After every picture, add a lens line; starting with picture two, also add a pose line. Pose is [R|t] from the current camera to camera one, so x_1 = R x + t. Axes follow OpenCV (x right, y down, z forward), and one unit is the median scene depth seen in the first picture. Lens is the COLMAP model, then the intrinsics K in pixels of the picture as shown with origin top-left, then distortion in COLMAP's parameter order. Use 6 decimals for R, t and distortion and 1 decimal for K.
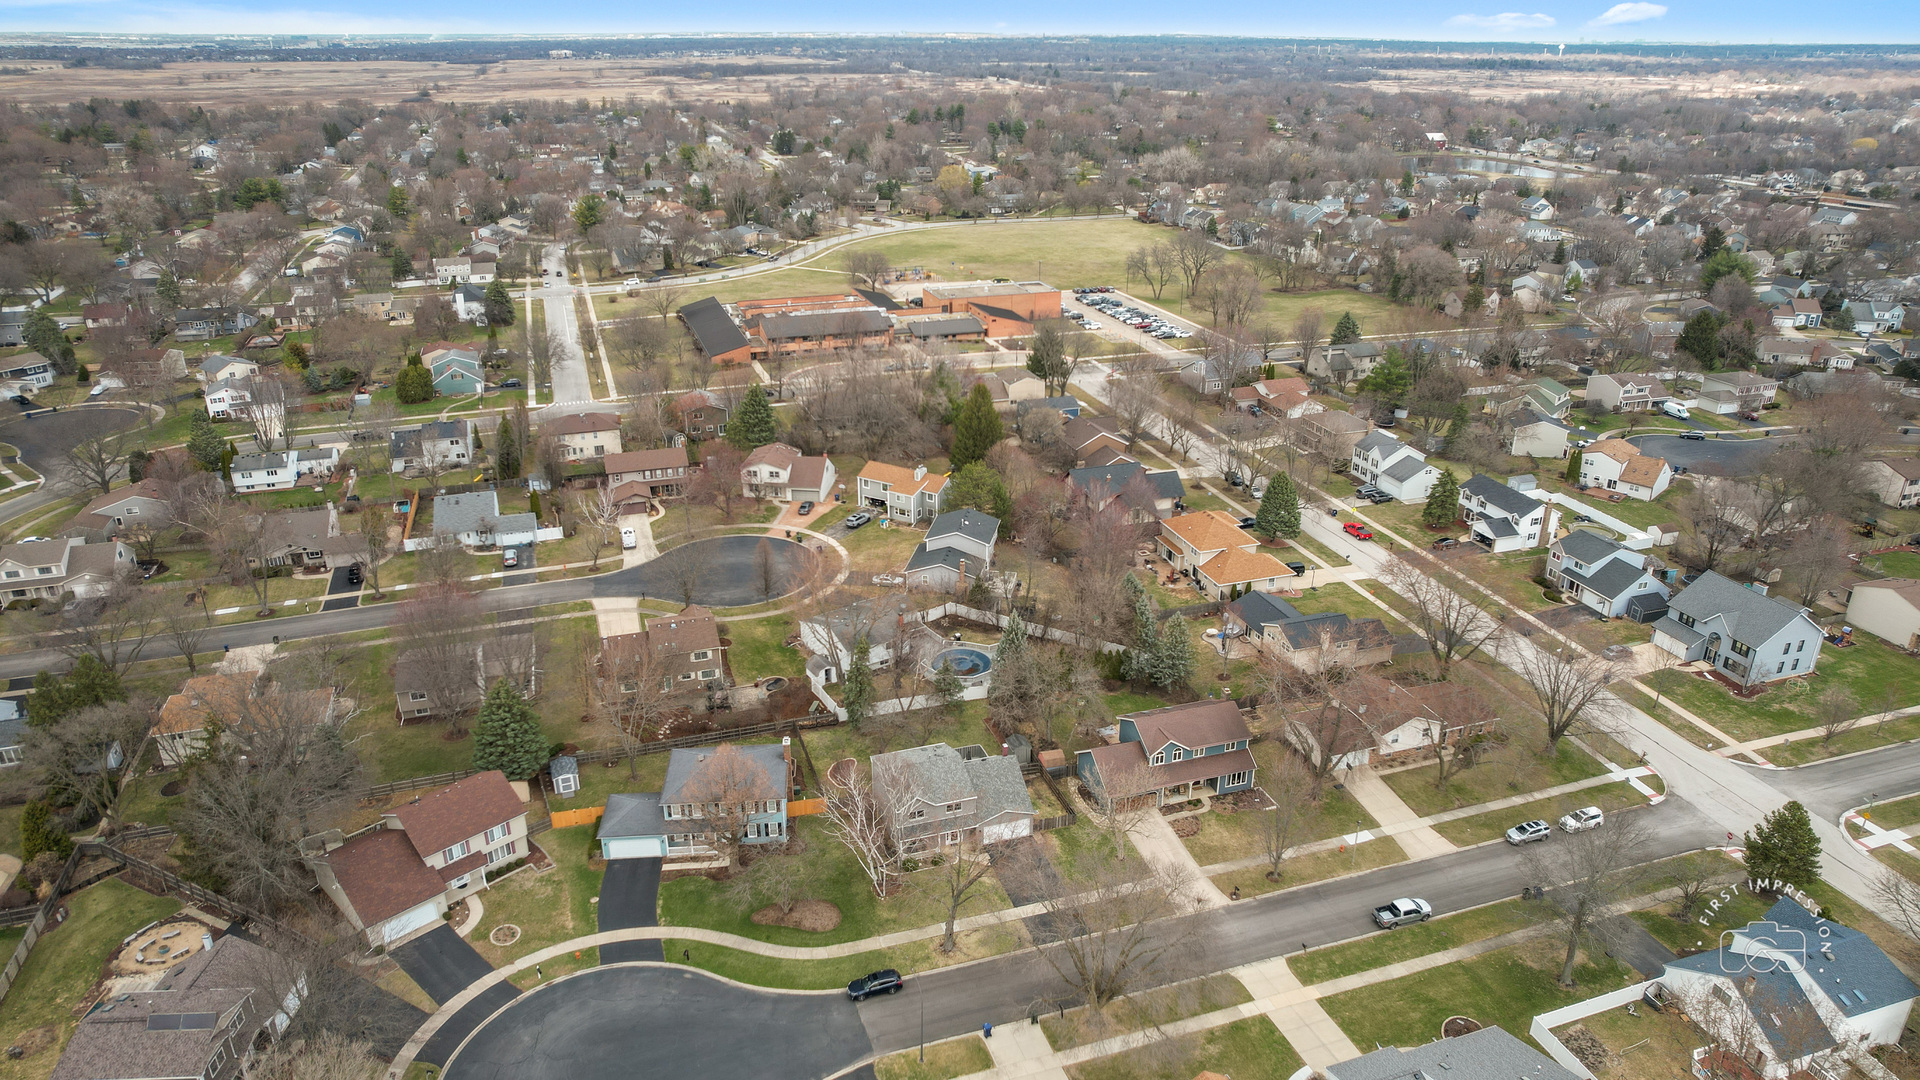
lens RADIAL K [[1232.6, 0, 983.4], [0, 1232.6, 540.8], [0, 0, 1]] dist [-0.077136, 0.065113]
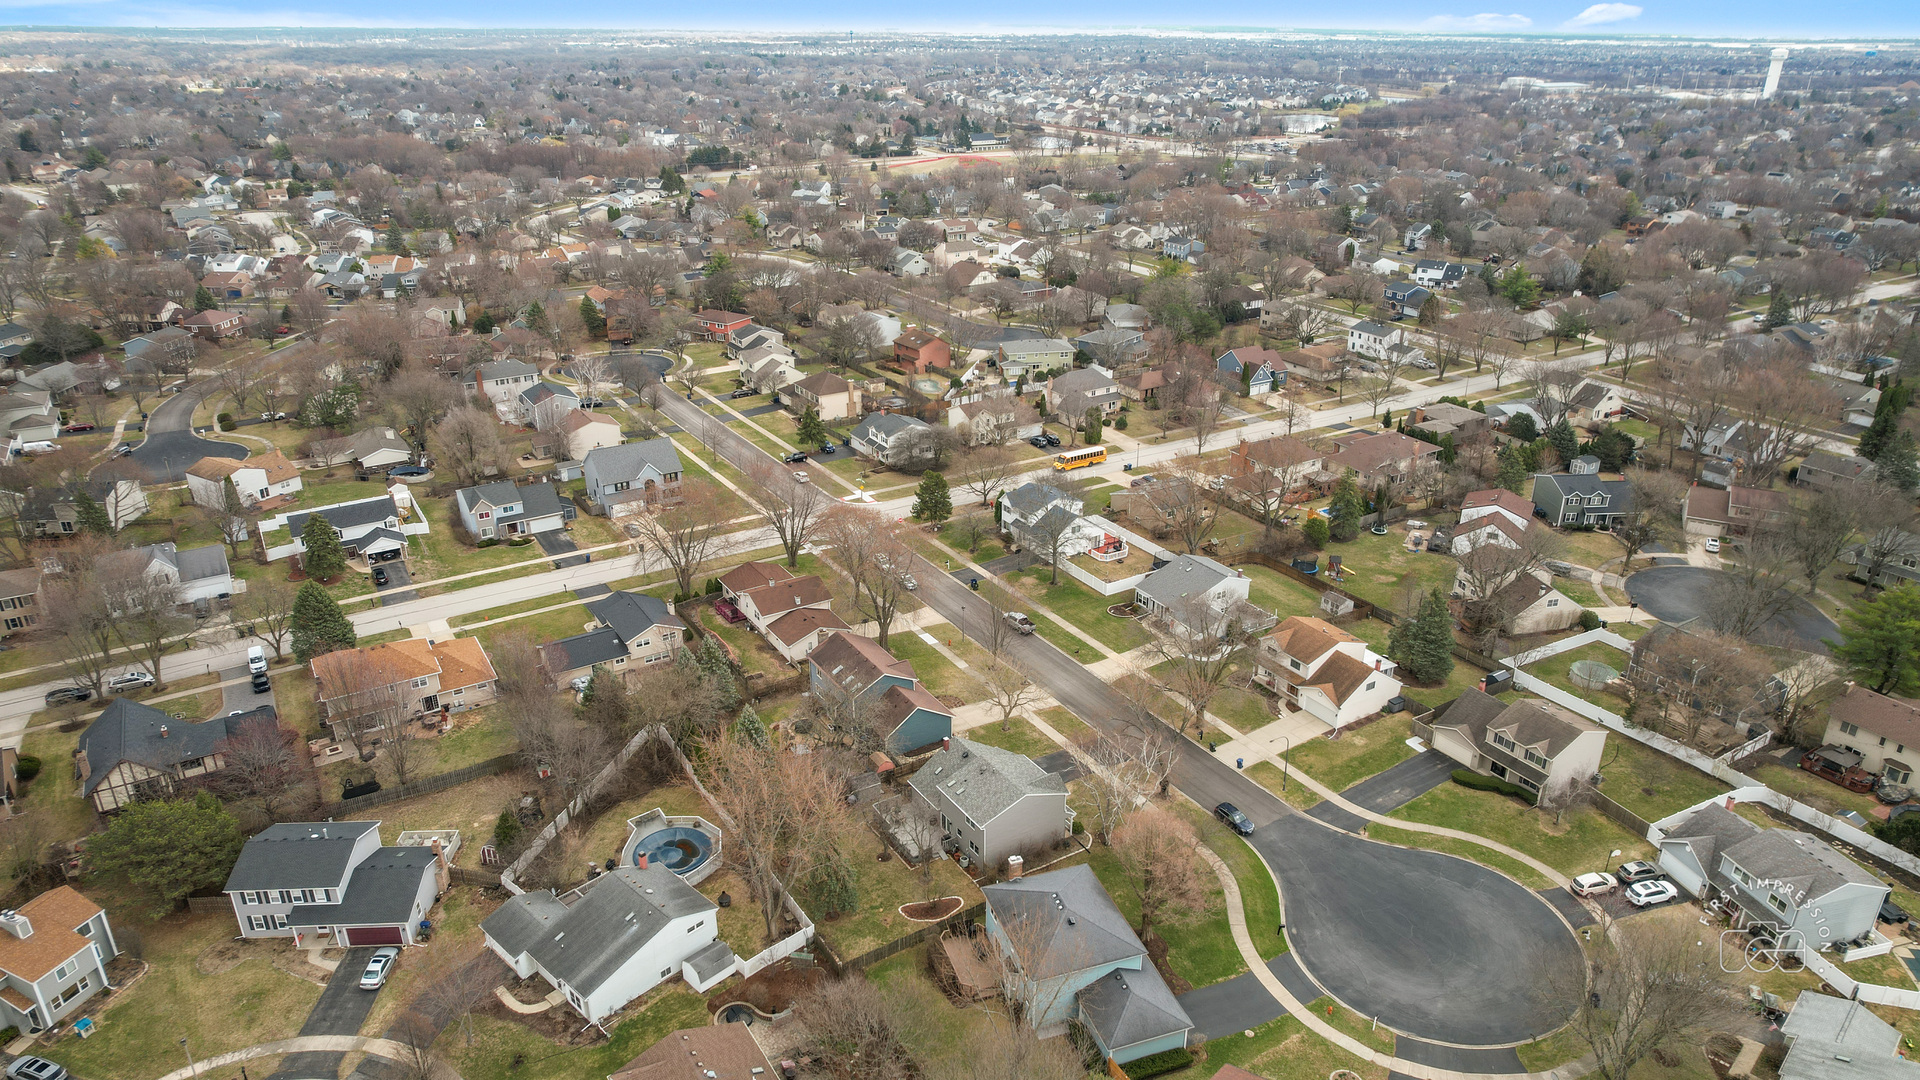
lens RADIAL K [[1232.6, 0, 983.4], [0, 1232.6, 540.8], [0, 0, 1]] dist [-0.077136, 0.065113]
pose [[-0.234722, -0.388625, 0.890997, -0.524808], [0.372869, 0.810494, 0.451739, -0.258762], [-0.897705, 0.438259, -0.045334, 0.610281]]
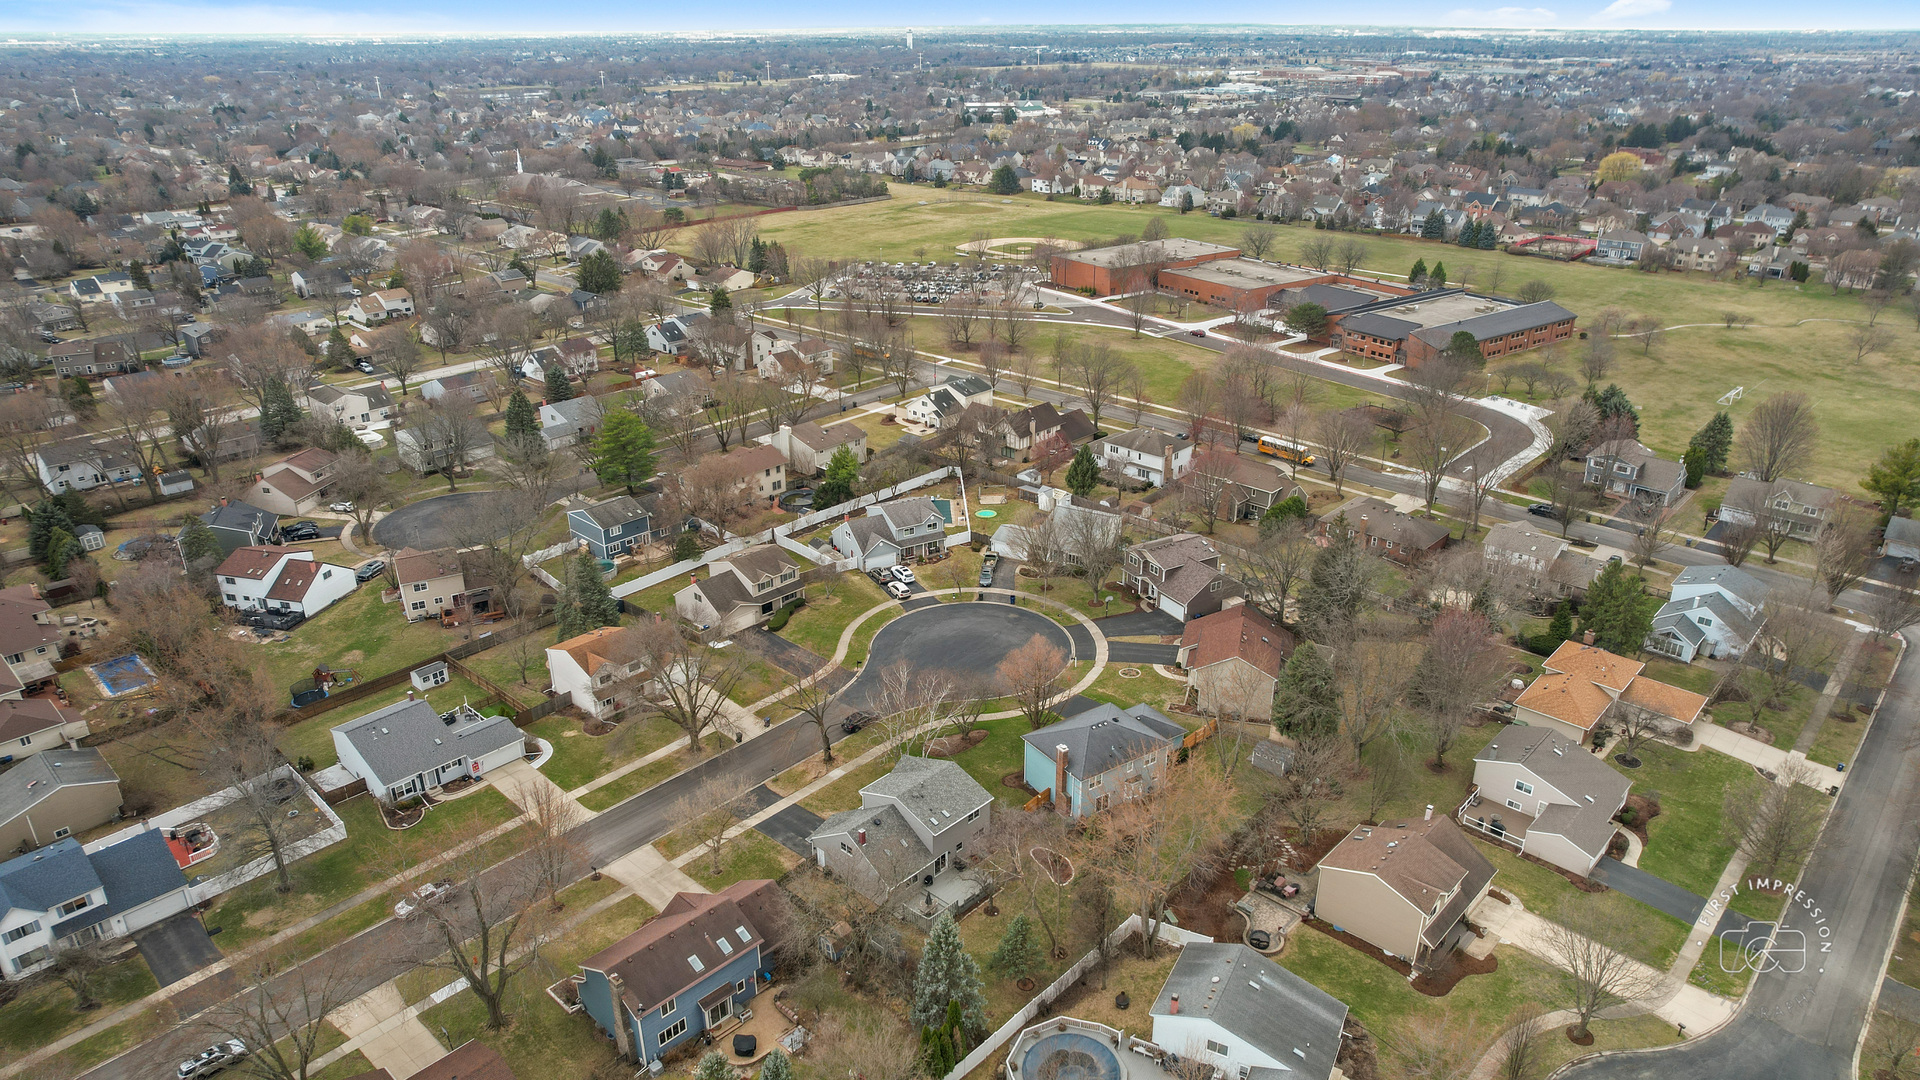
lens RADIAL K [[1232.6, 0, 983.4], [0, 1232.6, 540.8], [0, 0, 1]] dist [-0.077136, 0.065113]
pose [[-0.877290, 0.182463, -0.443925, 0.190361], [-0.192428, 0.713615, 0.673591, -0.382059], [0.439697, 0.676358, -0.590936, 0.914638]]
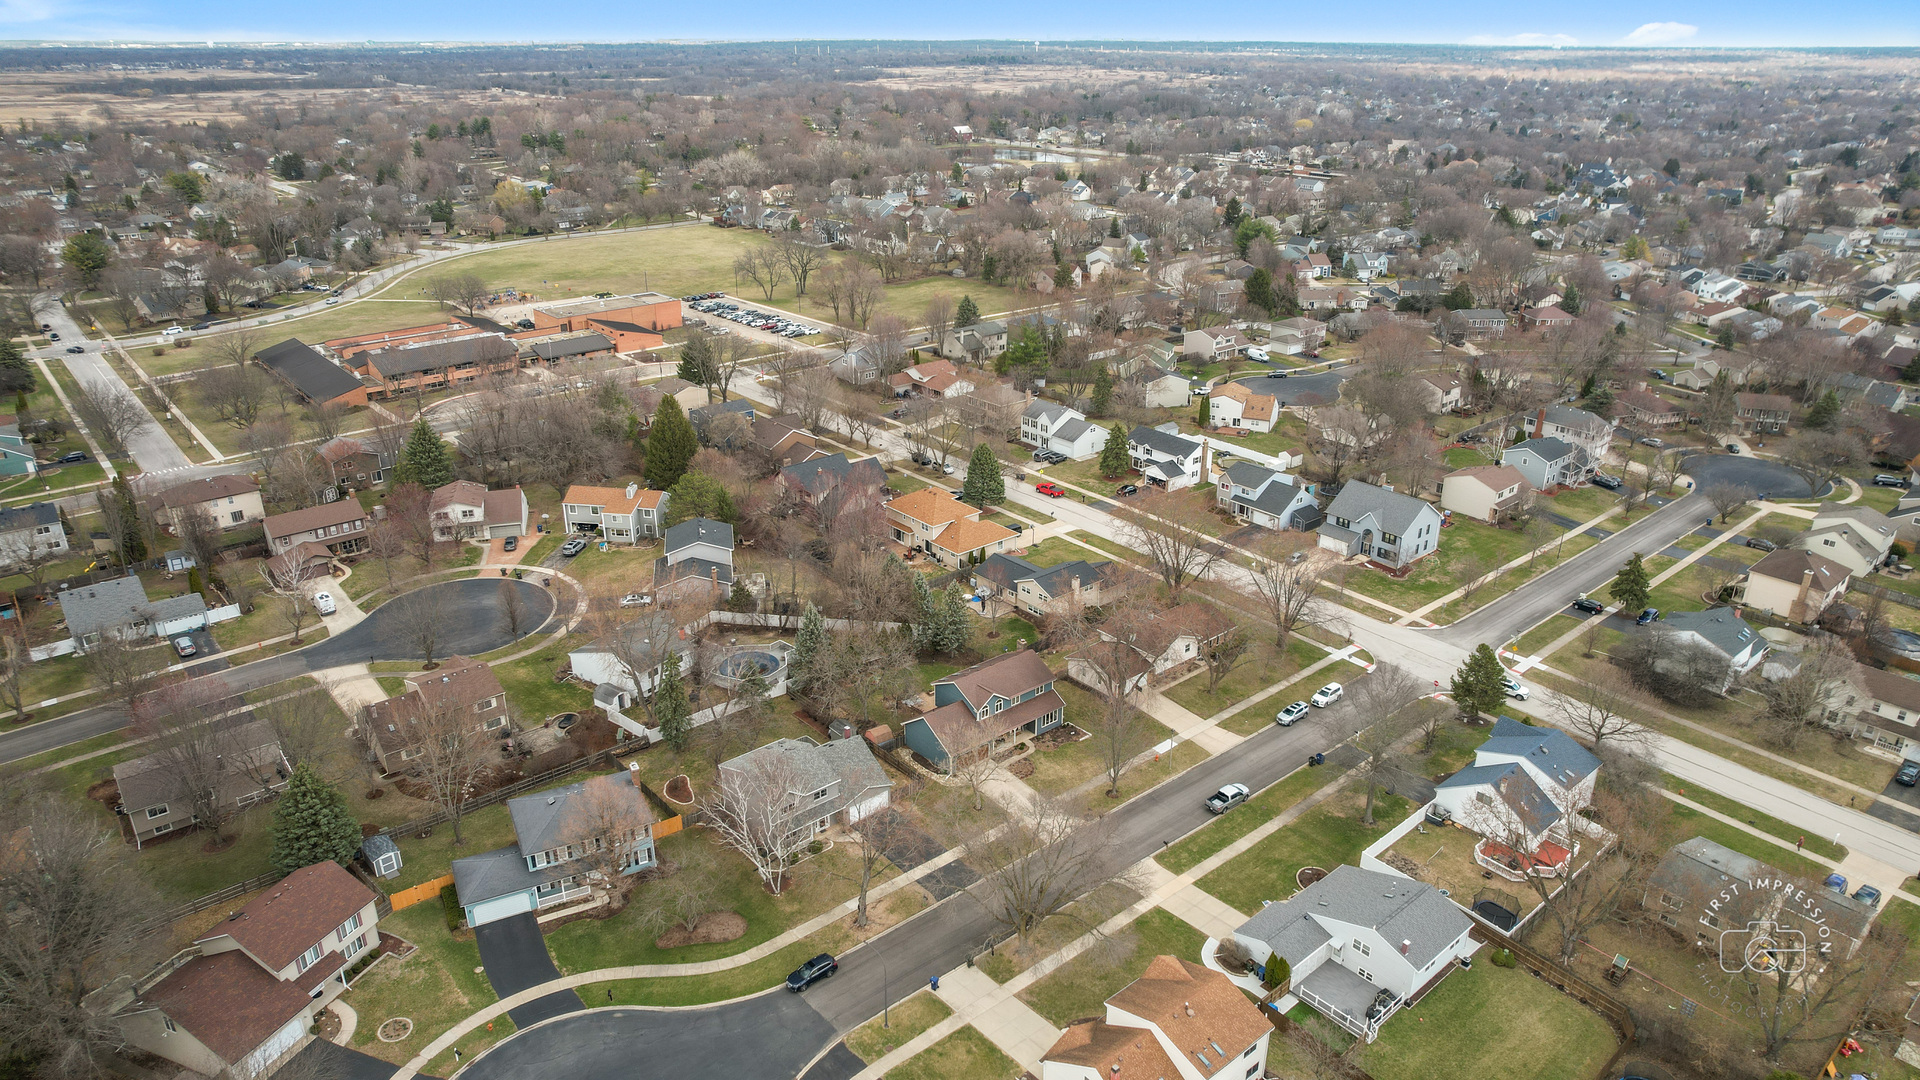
lens RADIAL K [[1232.6, 0, 983.4], [0, 1232.6, 540.8], [0, 0, 1]] dist [-0.077136, 0.065113]
pose [[0.927704, -0.145658, 0.343727, -0.134079], [0.146409, 0.988935, 0.023921, 0.001976], [-0.343408, 0.028133, 0.938765, -0.009116]]
